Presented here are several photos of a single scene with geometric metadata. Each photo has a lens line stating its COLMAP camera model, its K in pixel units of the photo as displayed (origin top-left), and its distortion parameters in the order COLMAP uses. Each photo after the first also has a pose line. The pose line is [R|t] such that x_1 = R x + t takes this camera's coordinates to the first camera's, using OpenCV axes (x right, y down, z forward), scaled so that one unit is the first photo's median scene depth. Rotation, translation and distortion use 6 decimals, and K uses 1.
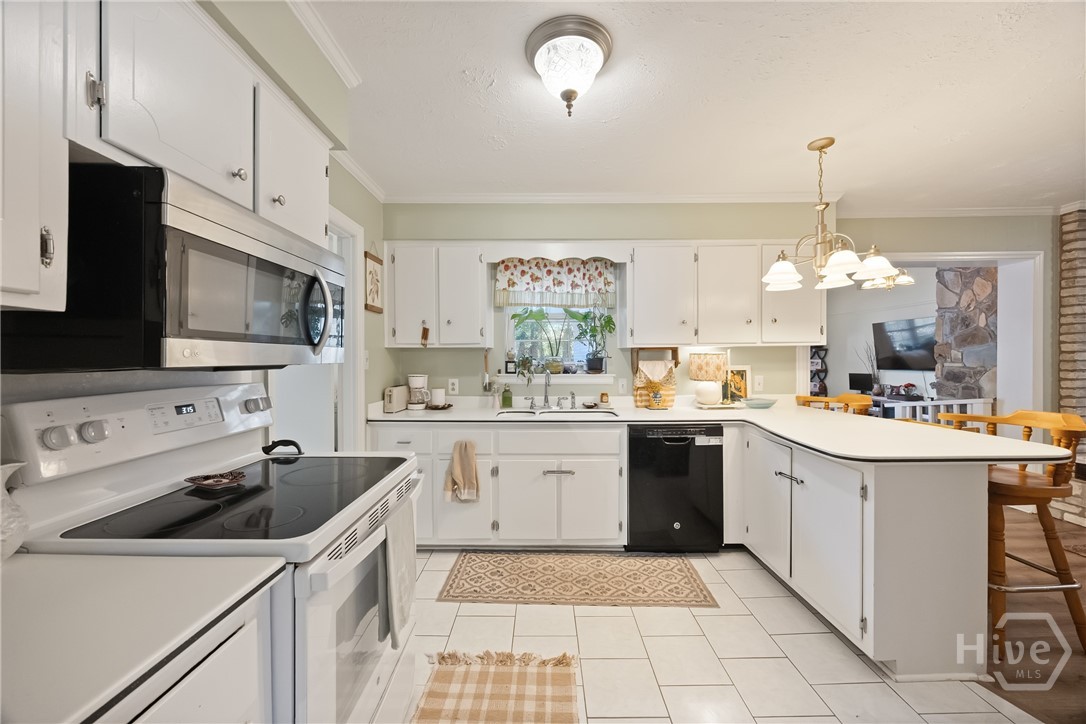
lens RADIAL K [[418.6, 0, 538.2], [0, 418.6, 365.4], [0, 0, 1]] dist [-0.000760, -0.000084]
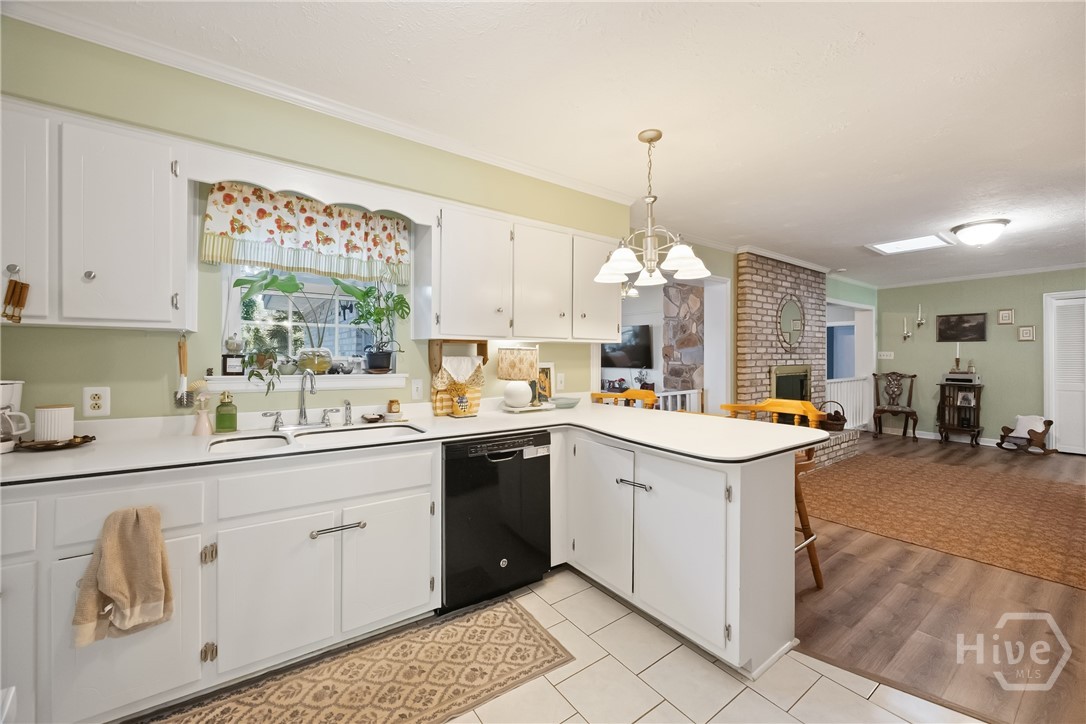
lens RADIAL K [[427.7, 0, 557.0], [0, 427.7, 359.2], [0, 0, 1]] dist [-0.001217, -0.000112]
pose [[0.801207, 0.007665, 0.598339, -0.063817], [-0.000740, 0.999930, -0.011819, 0.003579], [-0.598387, 0.009026, 0.801156, 0.232223]]
